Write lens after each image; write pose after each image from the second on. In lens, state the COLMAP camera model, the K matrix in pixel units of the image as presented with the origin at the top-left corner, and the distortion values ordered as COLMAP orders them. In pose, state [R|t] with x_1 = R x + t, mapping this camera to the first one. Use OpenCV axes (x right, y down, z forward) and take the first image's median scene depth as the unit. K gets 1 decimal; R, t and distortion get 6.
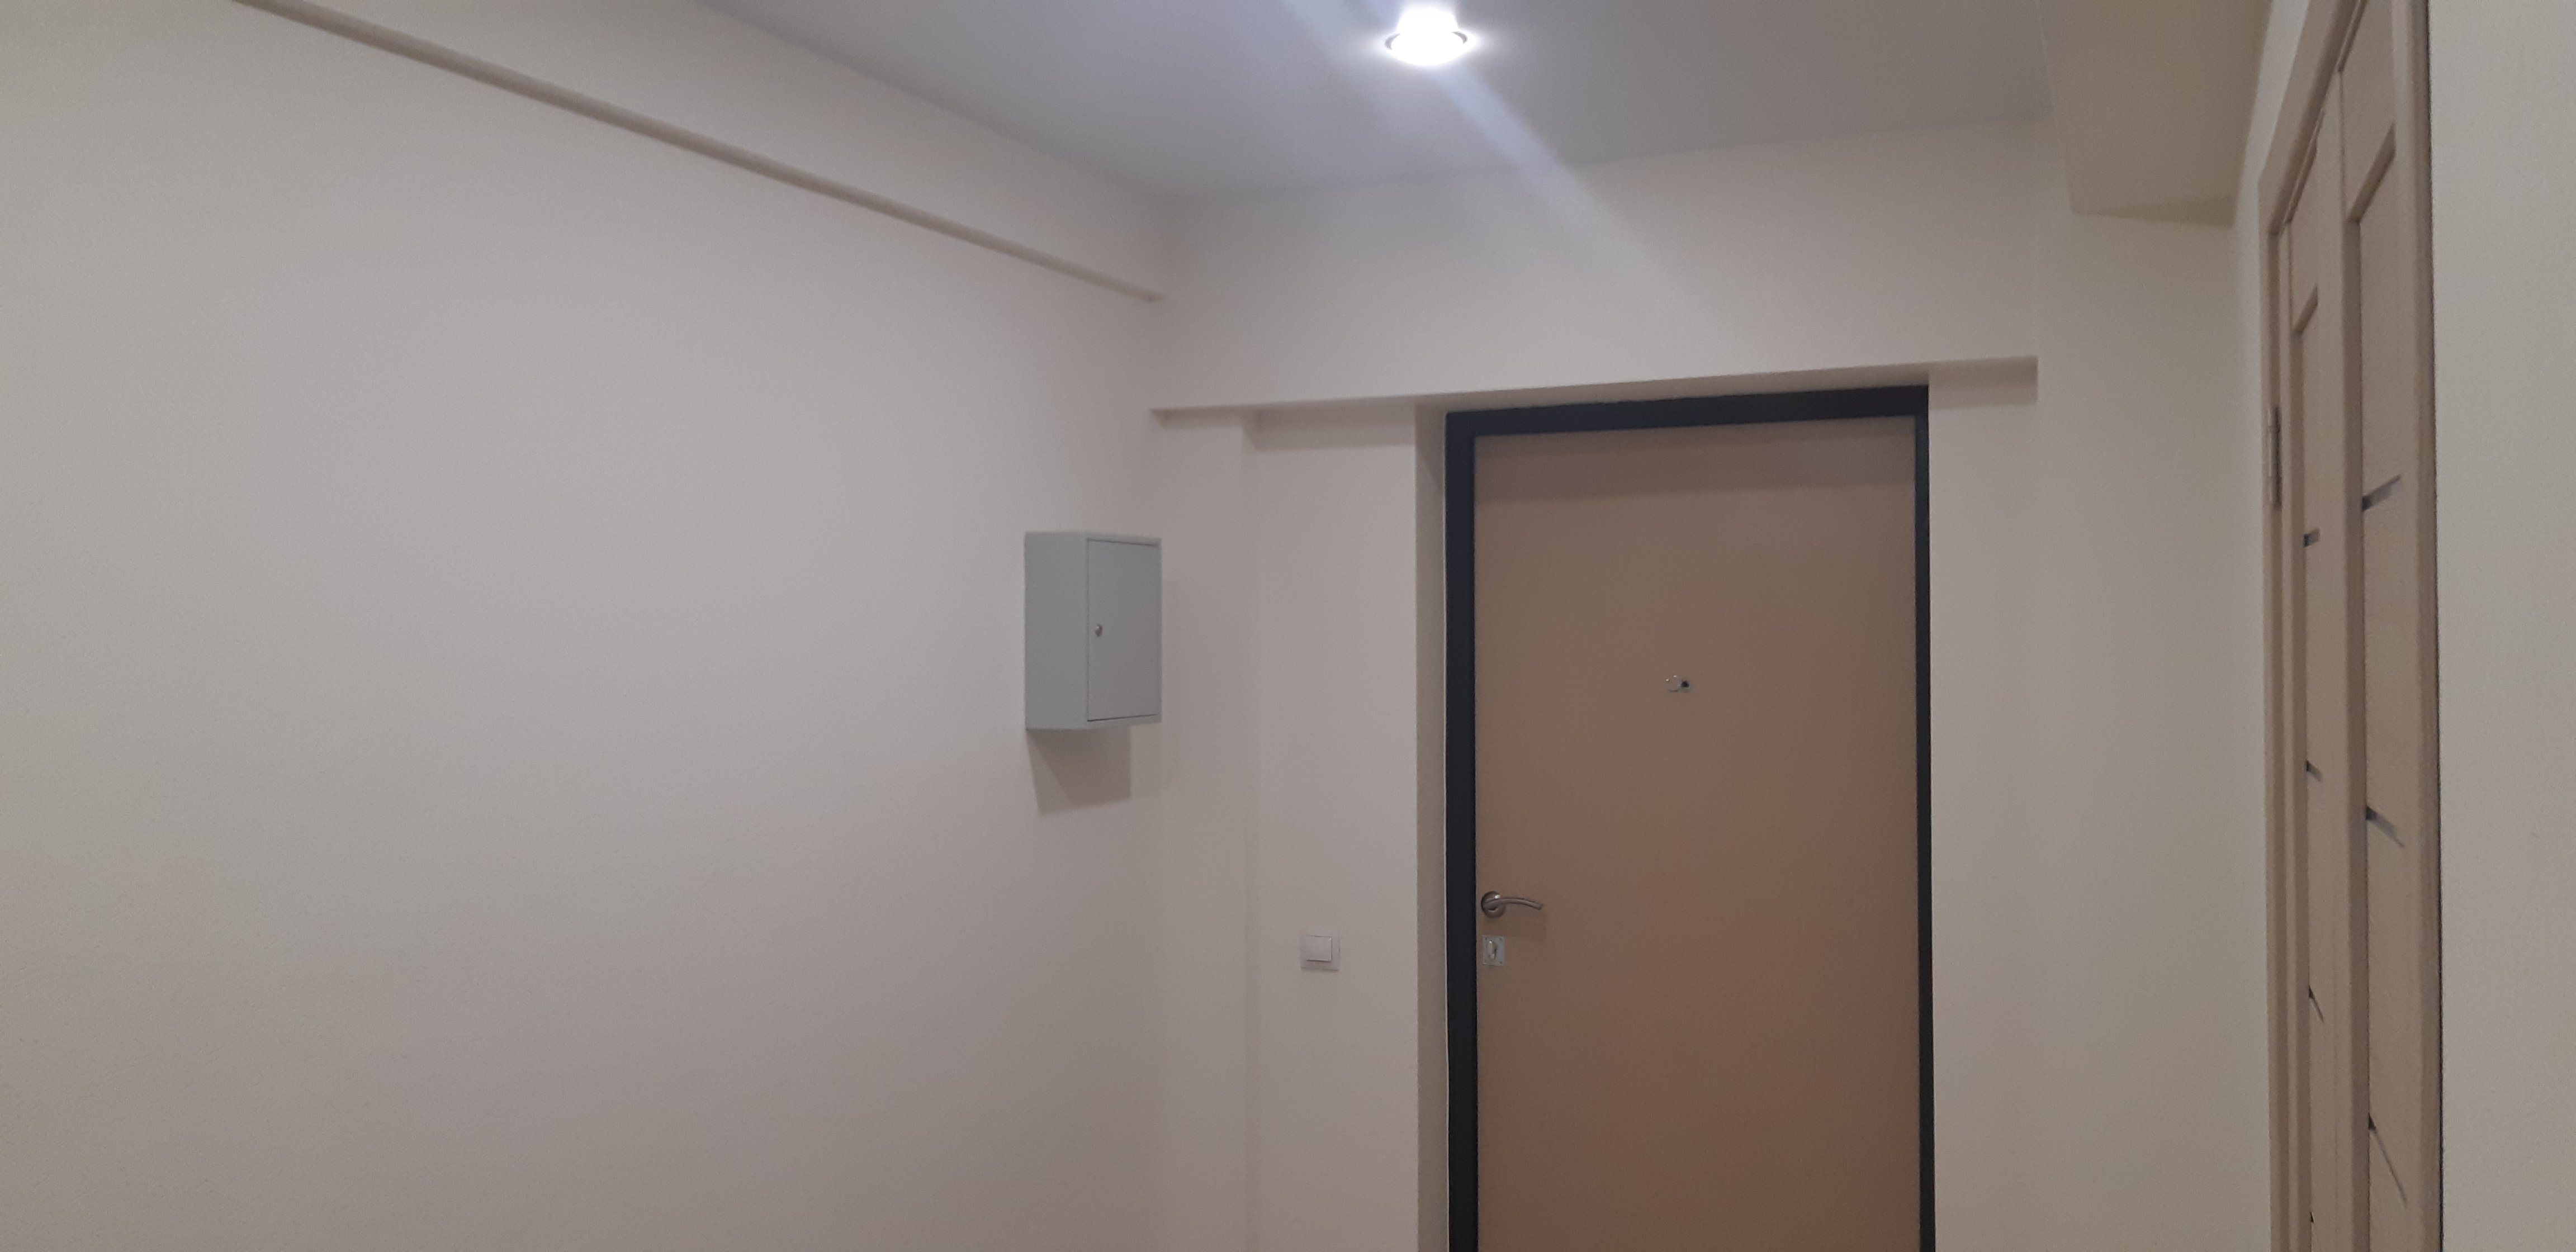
lens RADIAL K [[1987.5, 0, 1275.1], [0, 1987.5, 633.1], [0, 0, 1]] dist [0.108697, -0.205494]
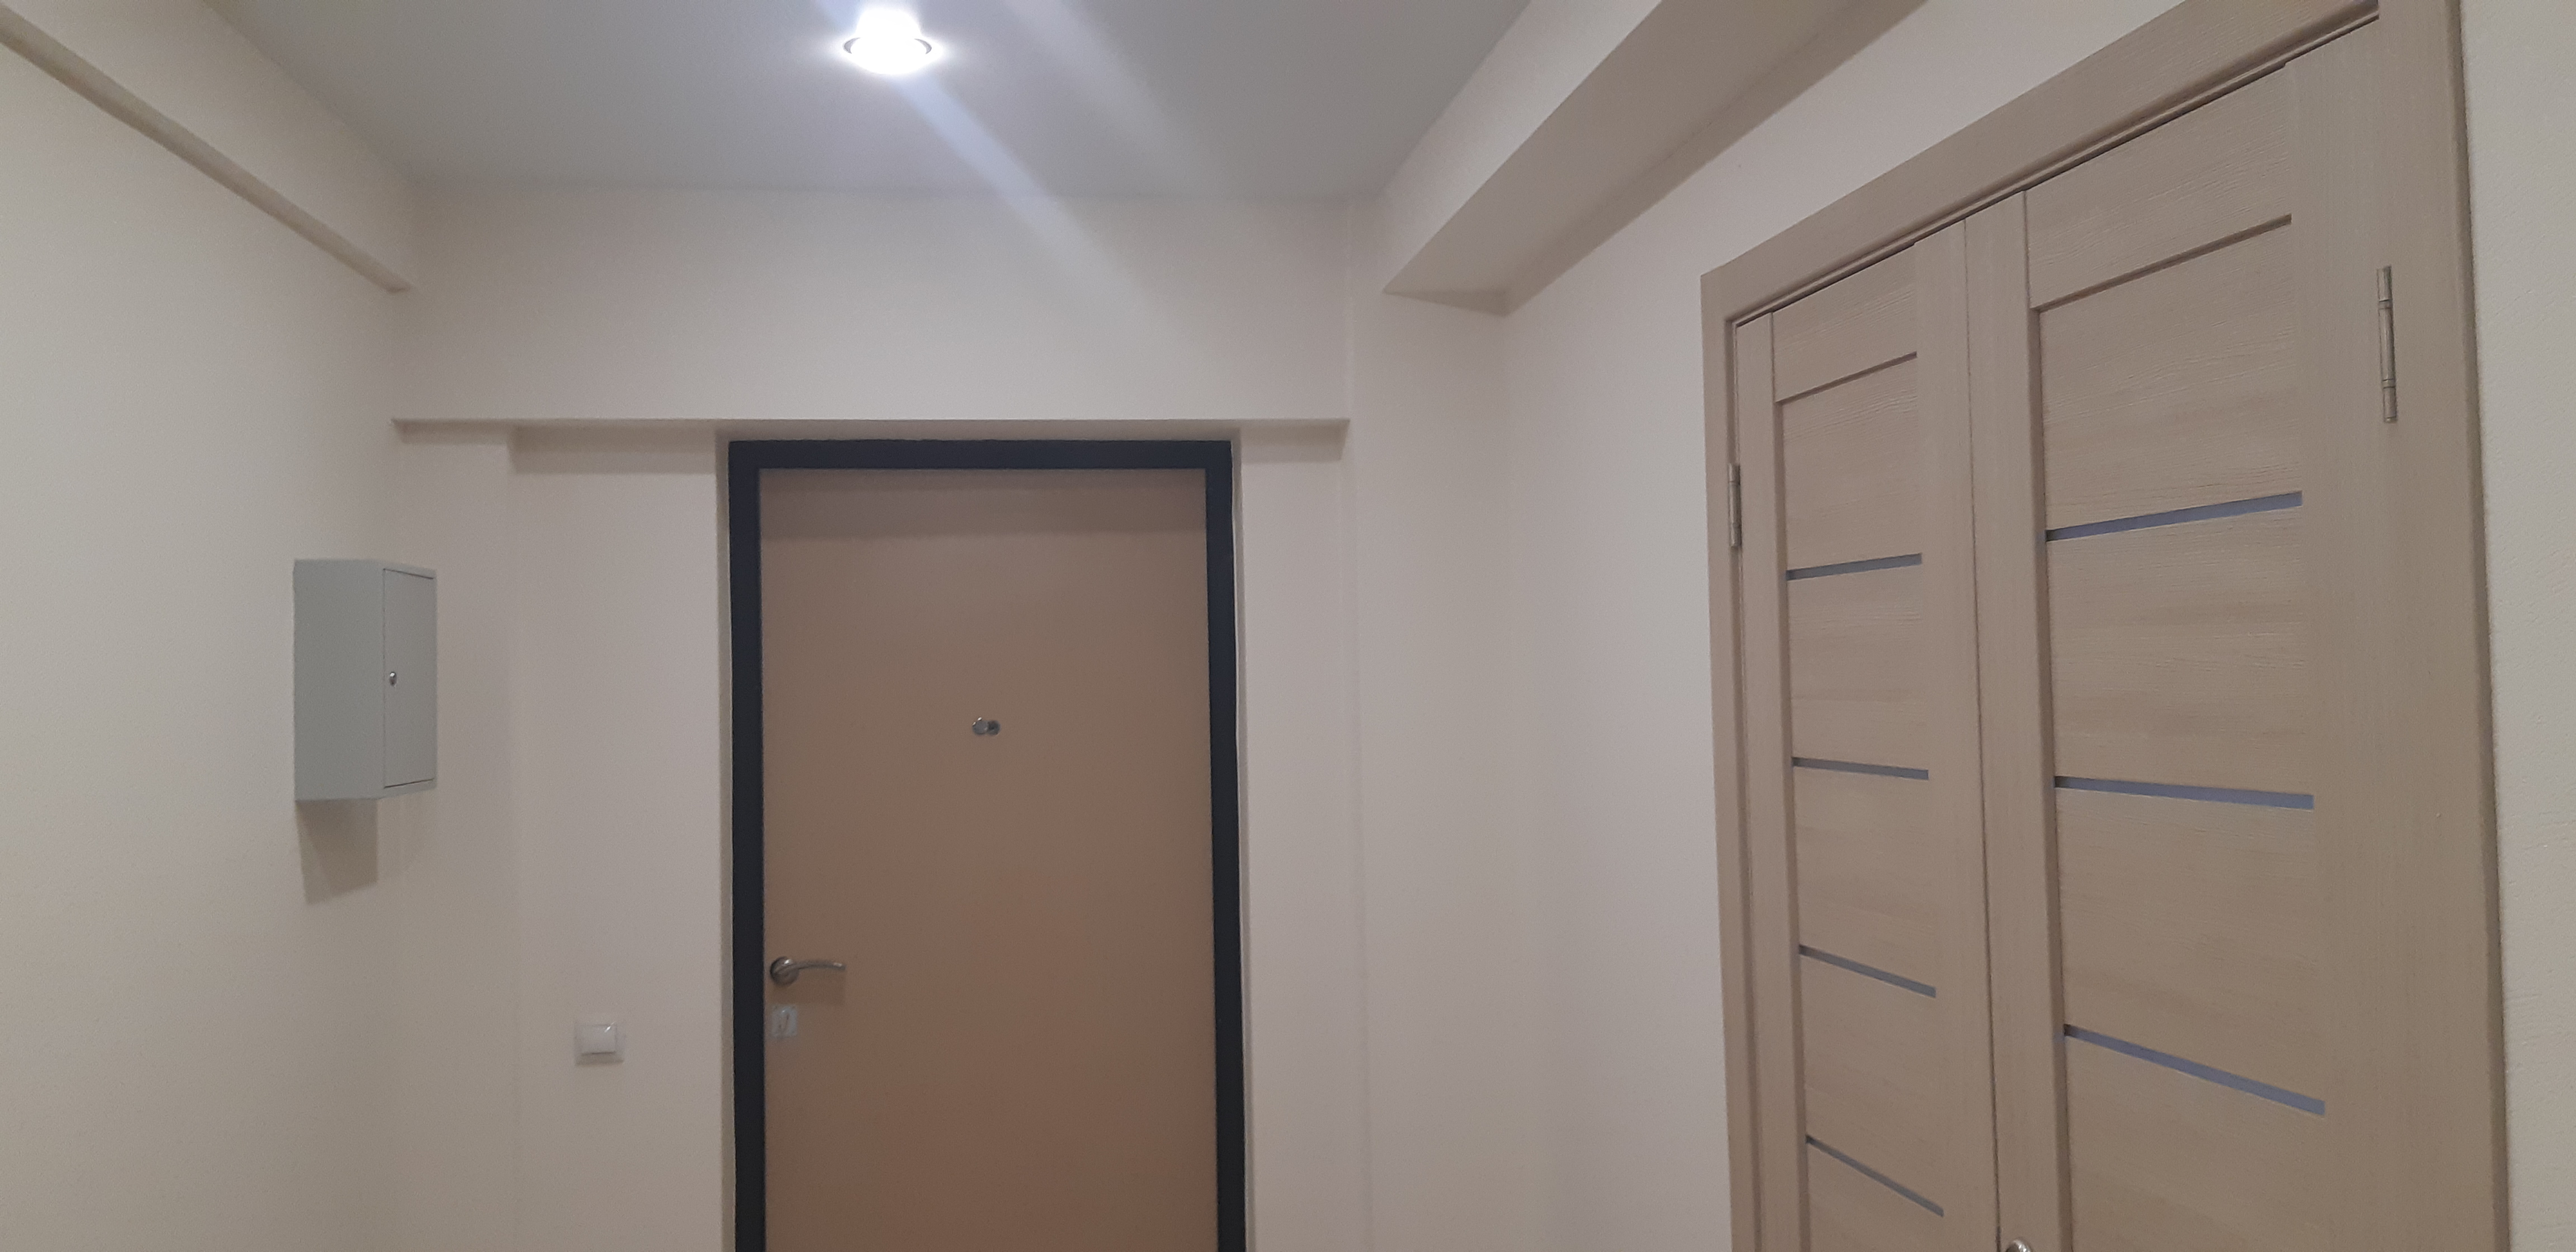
lens RADIAL K [[1987.5, 0, 1275.1], [0, 1987.5, 633.1], [0, 0, 1]] dist [0.108697, -0.205494]
pose [[0.849994, -0.000350, 0.526792, -0.196576], [0.017127, 0.999490, -0.026970, 0.007769], [-0.526514, 0.031946, 0.849566, 0.081656]]
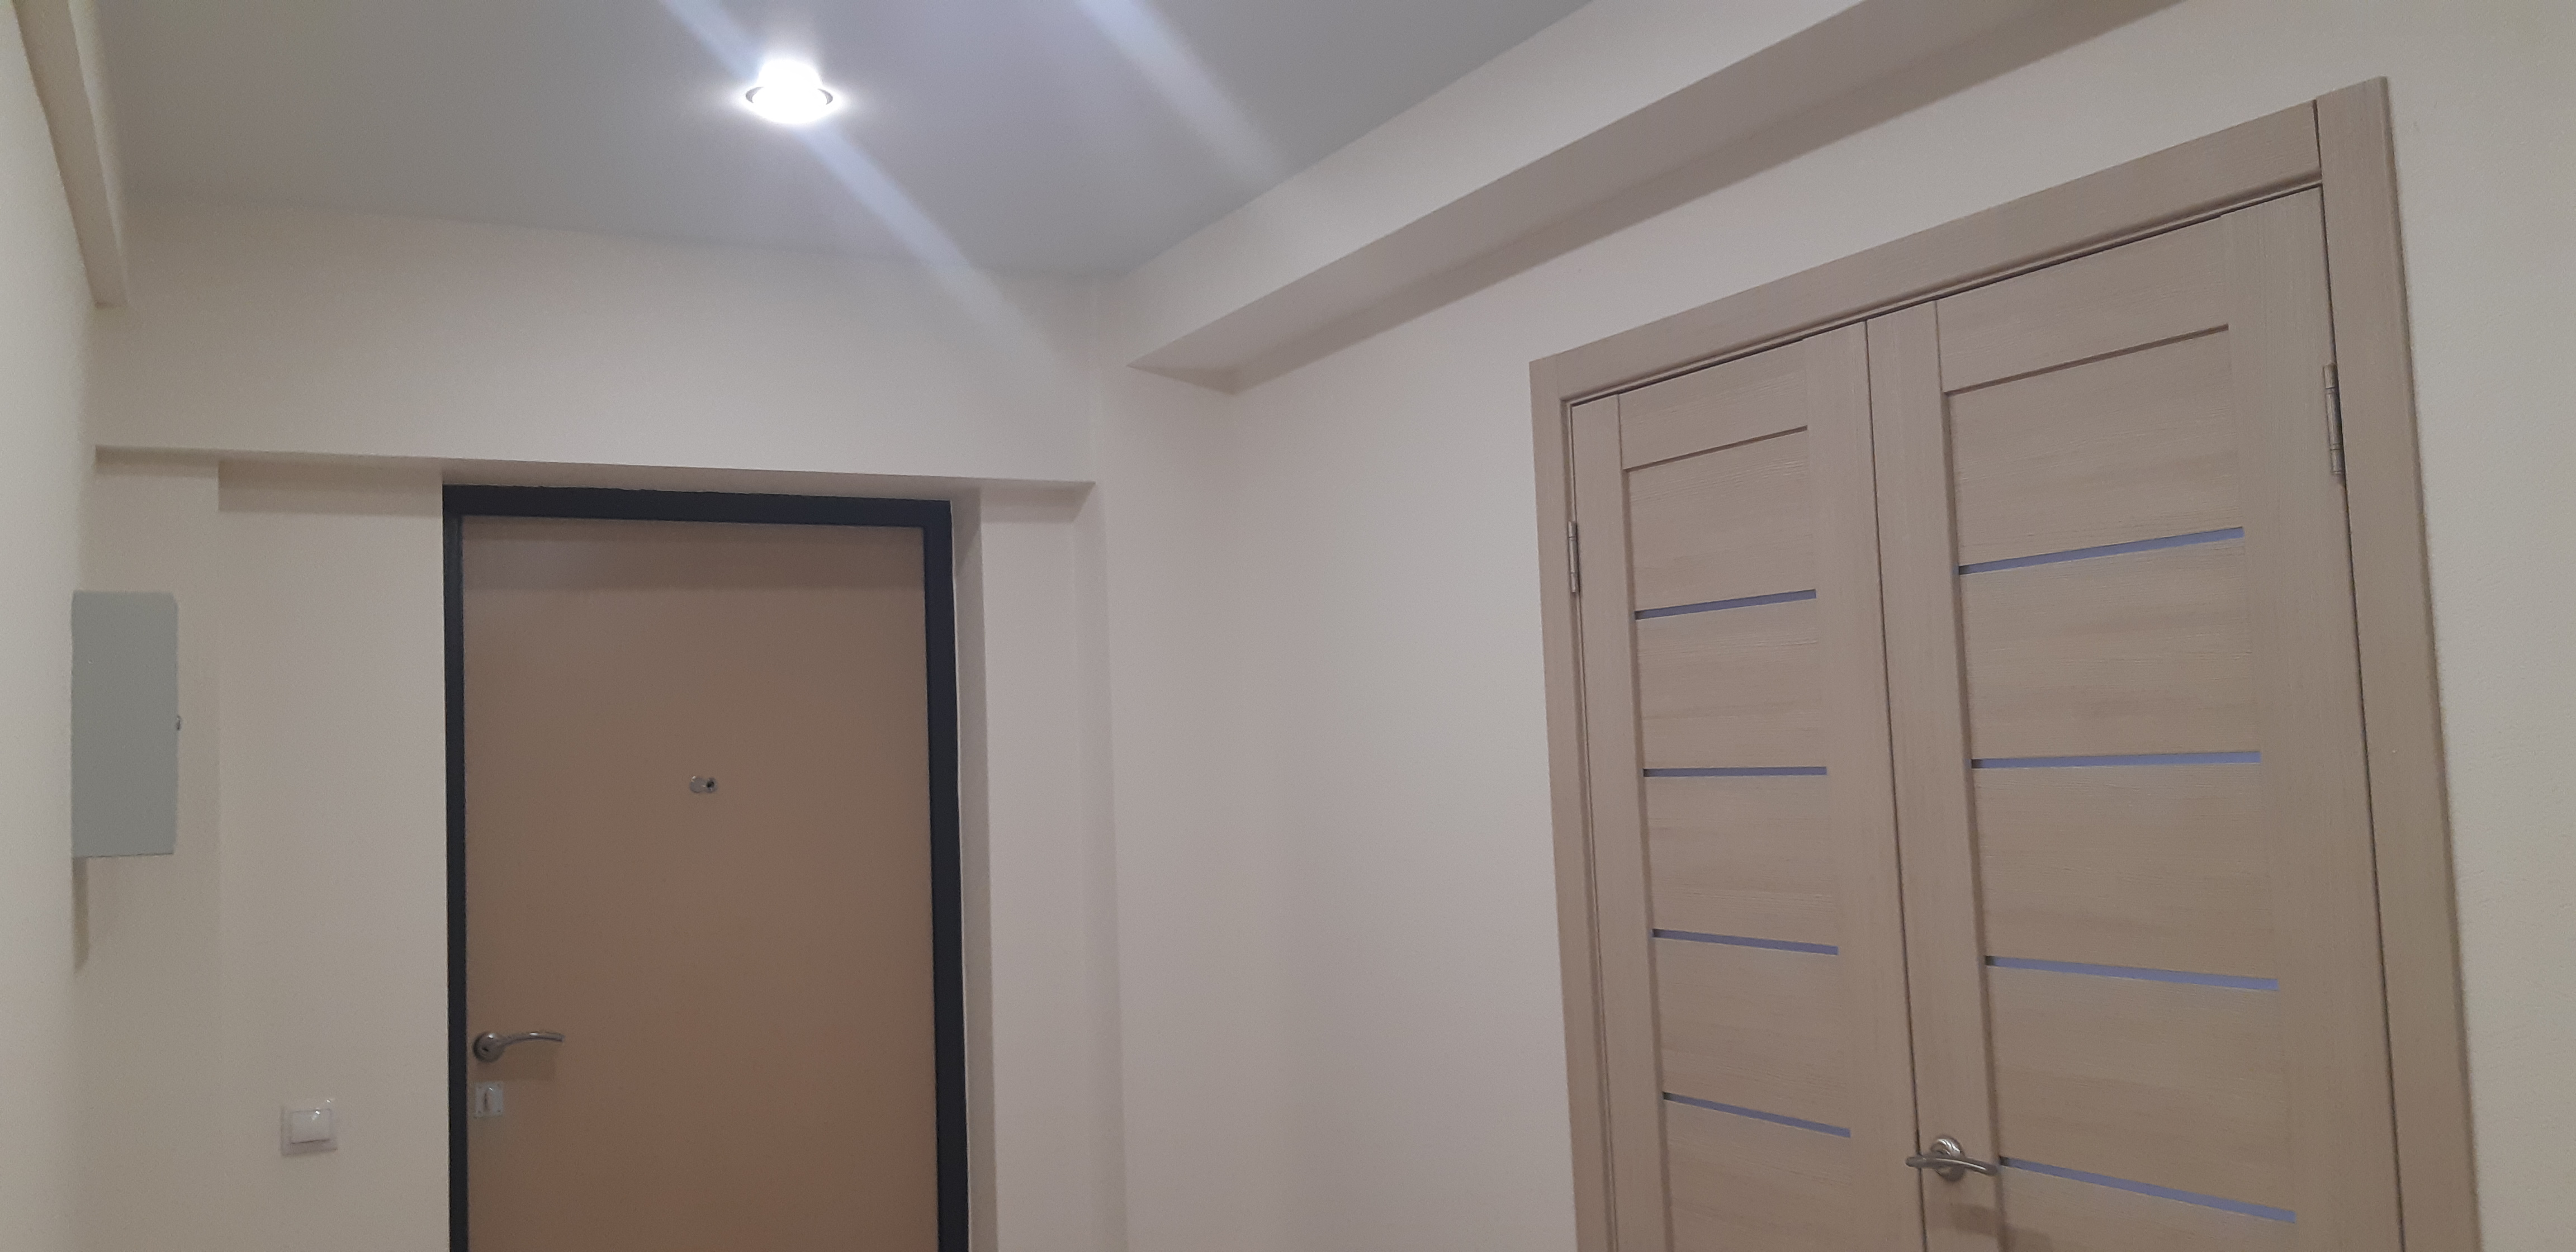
lens RADIAL K [[1987.5, 0, 1275.1], [0, 1987.5, 633.1], [0, 0, 1]] dist [0.108697, -0.205494]
pose [[0.623633, 0.033528, 0.780998, -0.387659], [0.033029, 0.997058, -0.069177, 0.028531], [-0.781020, 0.068936, 0.620690, 0.174908]]
